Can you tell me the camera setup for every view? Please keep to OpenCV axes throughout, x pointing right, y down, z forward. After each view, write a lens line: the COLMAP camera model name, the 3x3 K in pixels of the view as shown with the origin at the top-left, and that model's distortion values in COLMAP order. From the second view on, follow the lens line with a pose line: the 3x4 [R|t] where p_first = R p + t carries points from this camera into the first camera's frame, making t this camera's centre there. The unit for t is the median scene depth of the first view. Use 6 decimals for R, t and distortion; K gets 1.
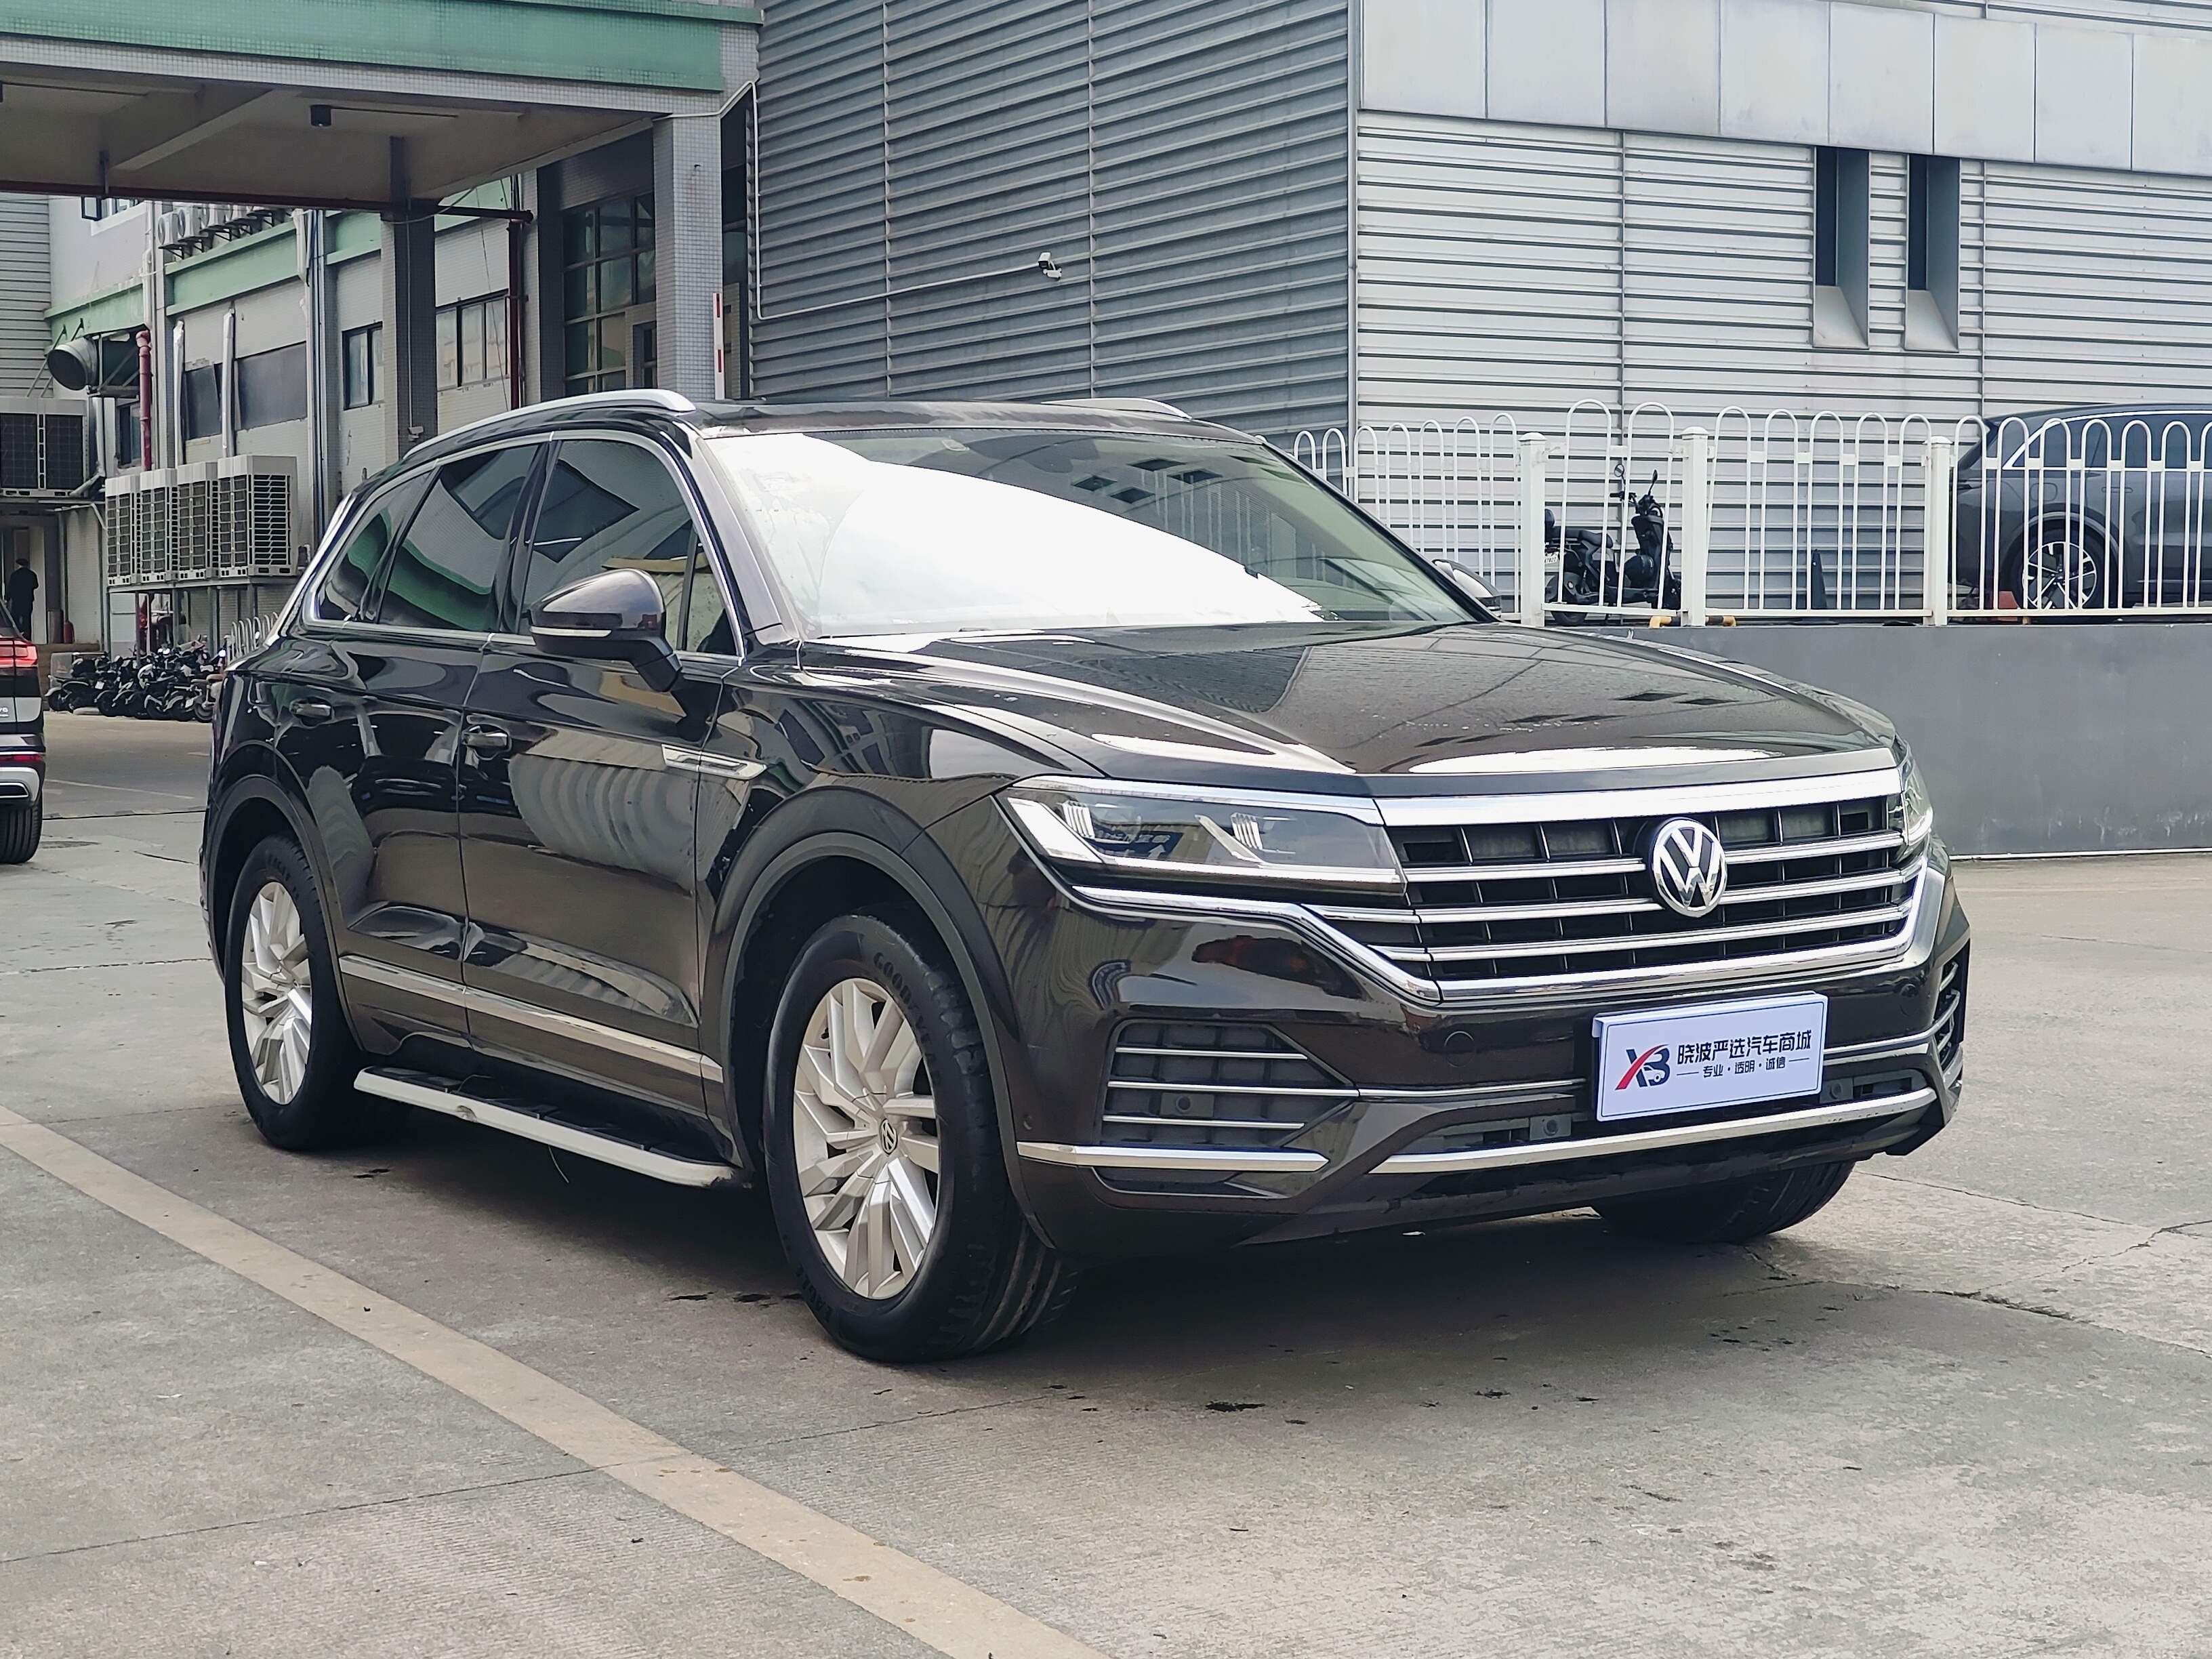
lens RADIAL K [[3413.9, 0, 1108.0], [0, 3413.9, 823.8], [0, 0, 1]] dist [0.019783, 0.000000]
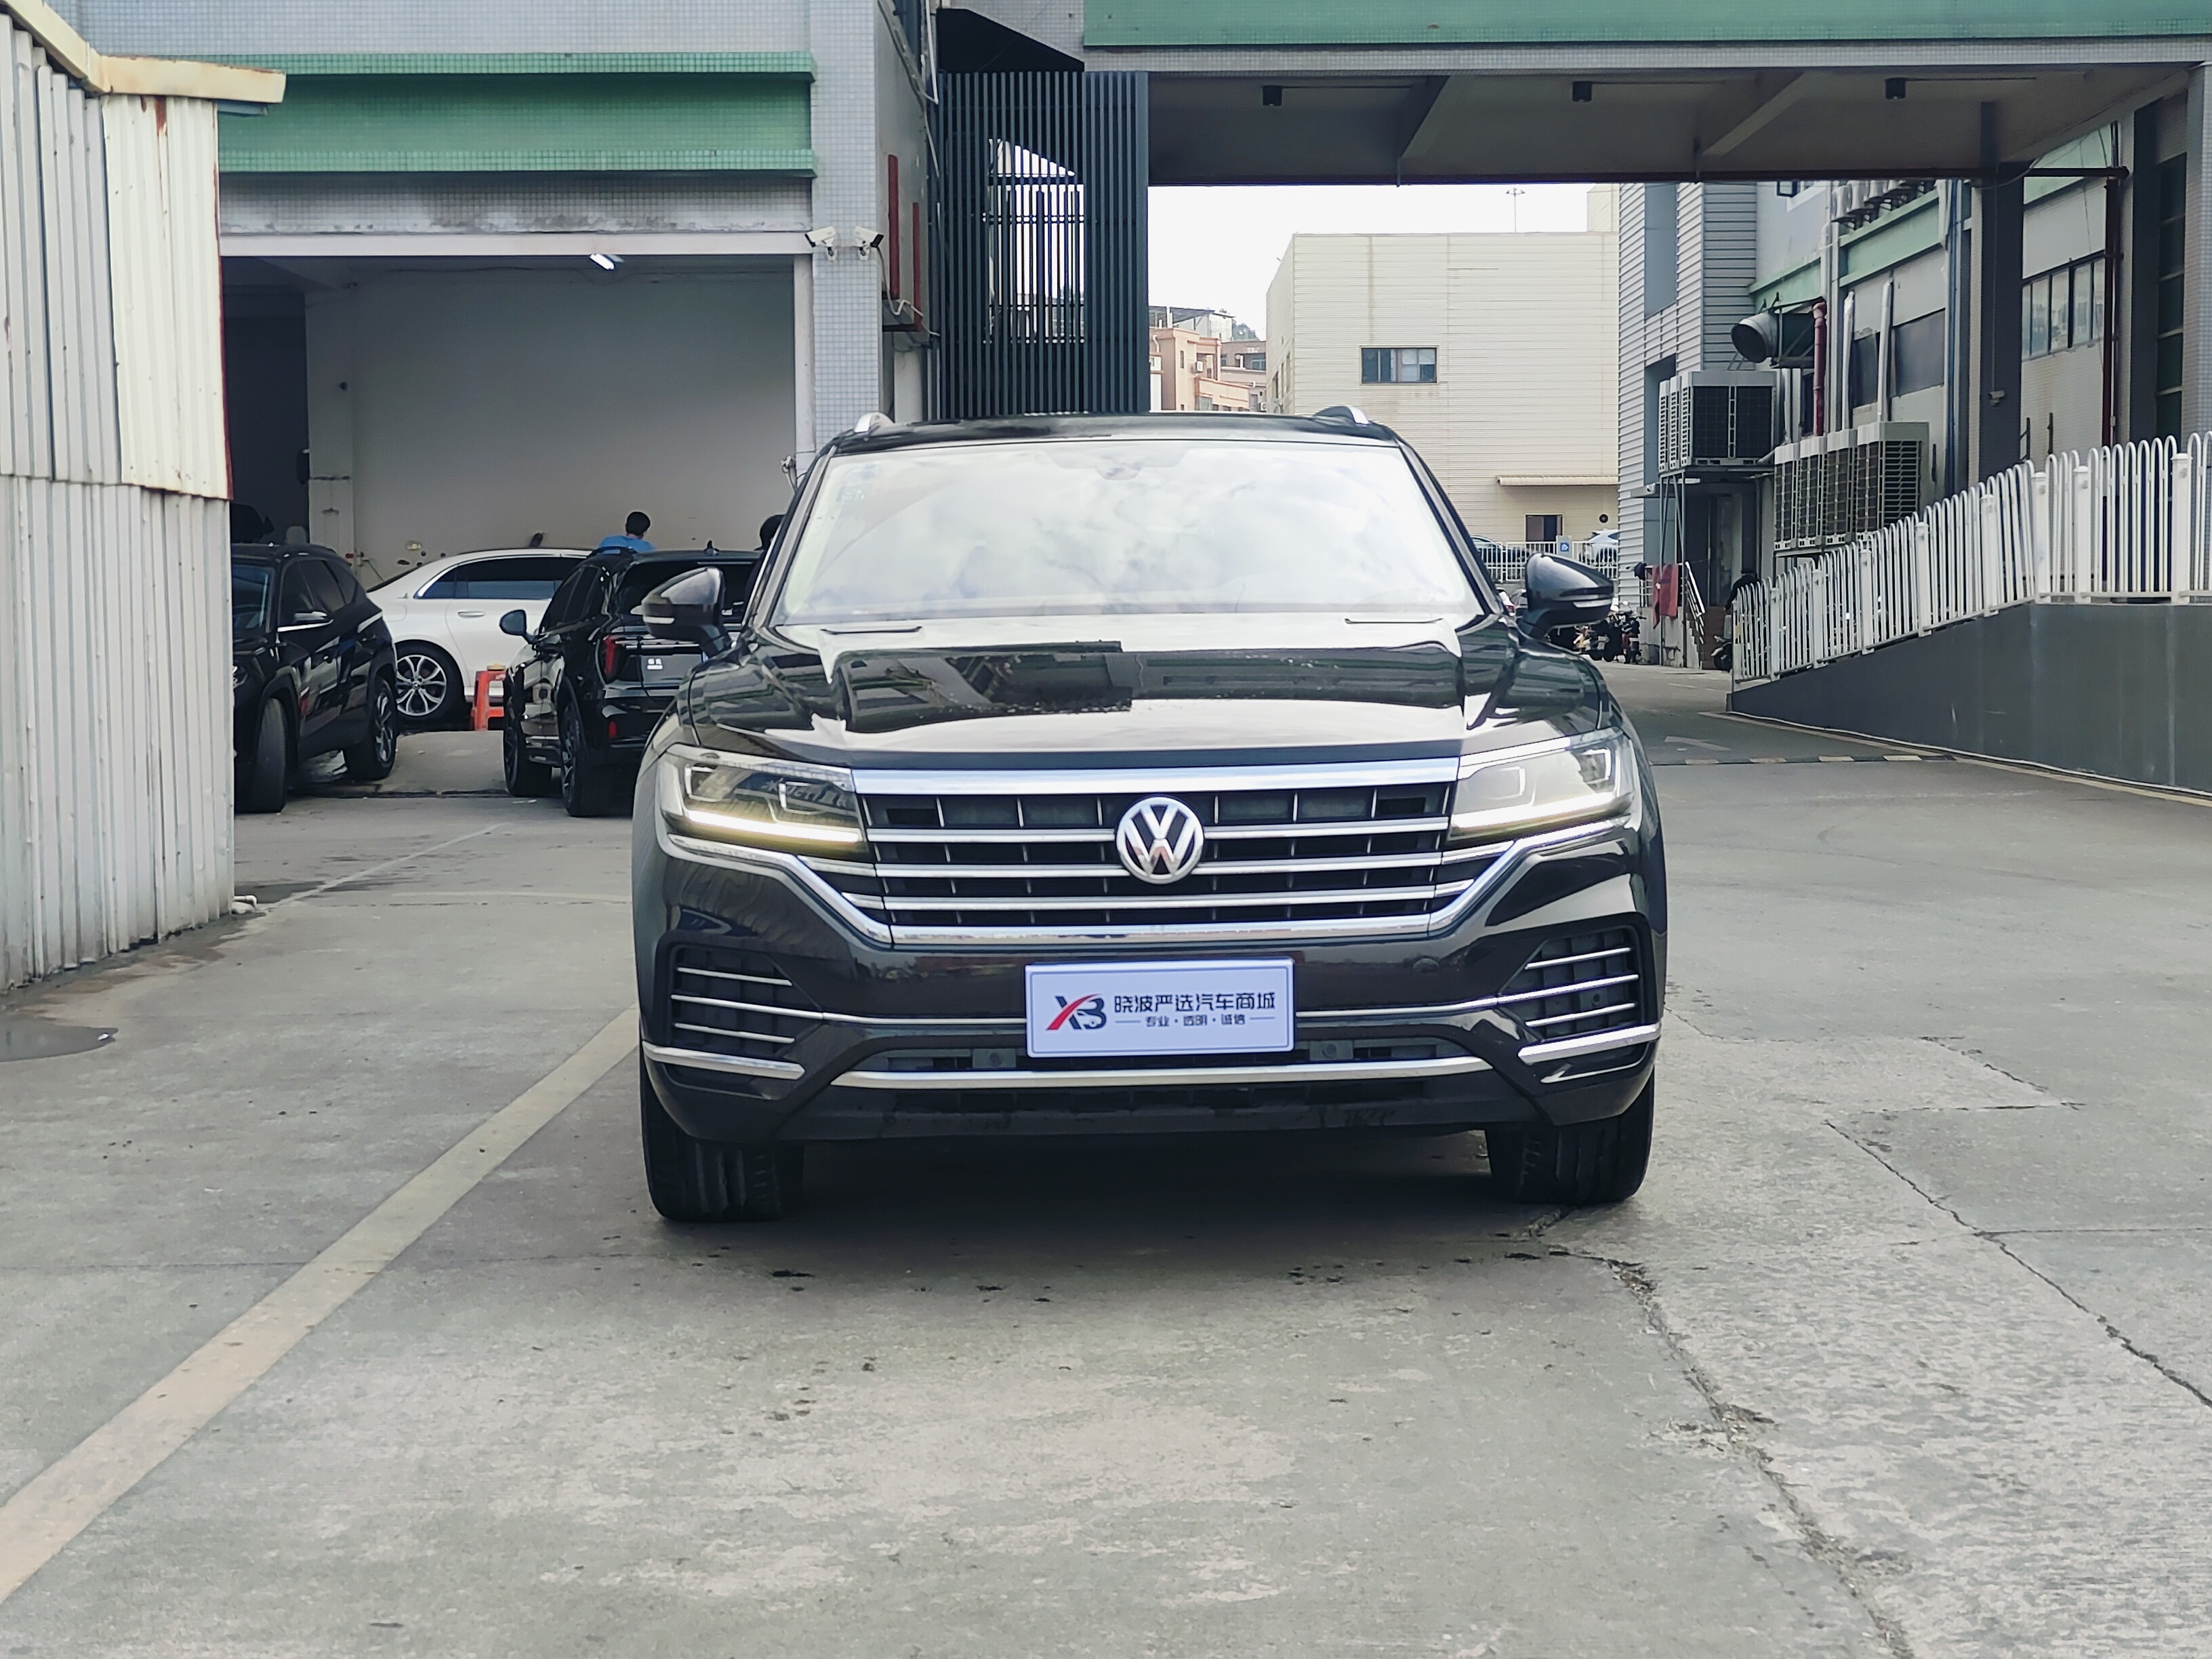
lens RADIAL K [[3413.9, 0, 1106.9], [0, 3413.9, 834.0], [0, 0, 1]] dist [0.019783, 0.000000]
pose [[0.861133, 0.037529, -0.506993, 0.682177], [-0.030049, 0.999285, 0.022932, -0.013442], [0.507491, -0.004513, 0.861645, 0.023708]]
